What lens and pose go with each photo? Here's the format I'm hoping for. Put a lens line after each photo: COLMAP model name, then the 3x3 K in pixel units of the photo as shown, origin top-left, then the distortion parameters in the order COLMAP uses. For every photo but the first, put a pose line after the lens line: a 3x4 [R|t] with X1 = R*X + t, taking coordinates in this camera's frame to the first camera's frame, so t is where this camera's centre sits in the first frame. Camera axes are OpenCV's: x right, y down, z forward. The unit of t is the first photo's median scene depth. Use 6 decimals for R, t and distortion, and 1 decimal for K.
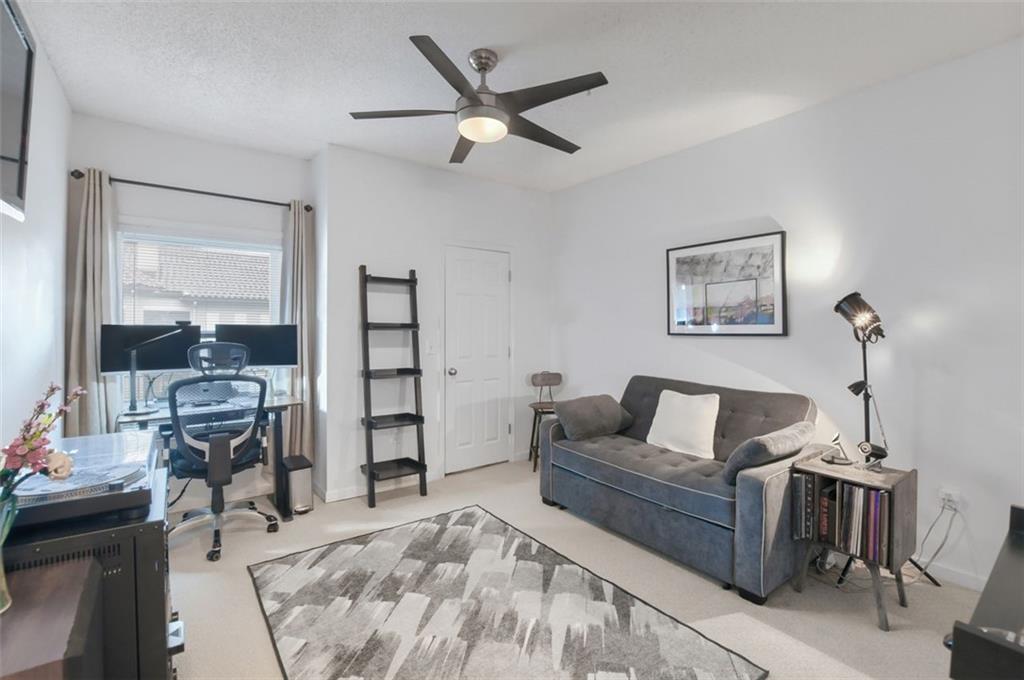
lens RADIAL K [[463.1, 0, 517.7], [0, 463.1, 343.9], [0, 0, 1]] dist [-0.023168, -0.000196]
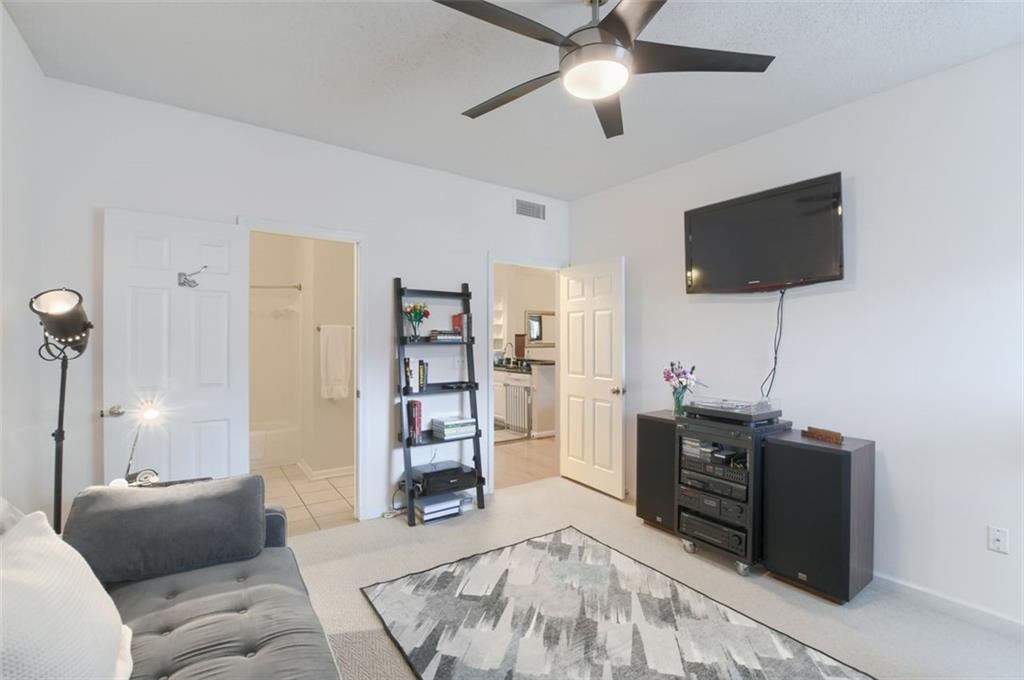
lens RADIAL K [[463.1, 0, 517.7], [0, 463.1, 343.9], [0, 0, 1]] dist [-0.023168, -0.000196]
pose [[-0.999555, -0.011549, 0.027506, 0.035919], [-0.010578, 0.999325, 0.035168, -0.065584], [-0.027894, 0.034862, -0.999003, 2.015409]]
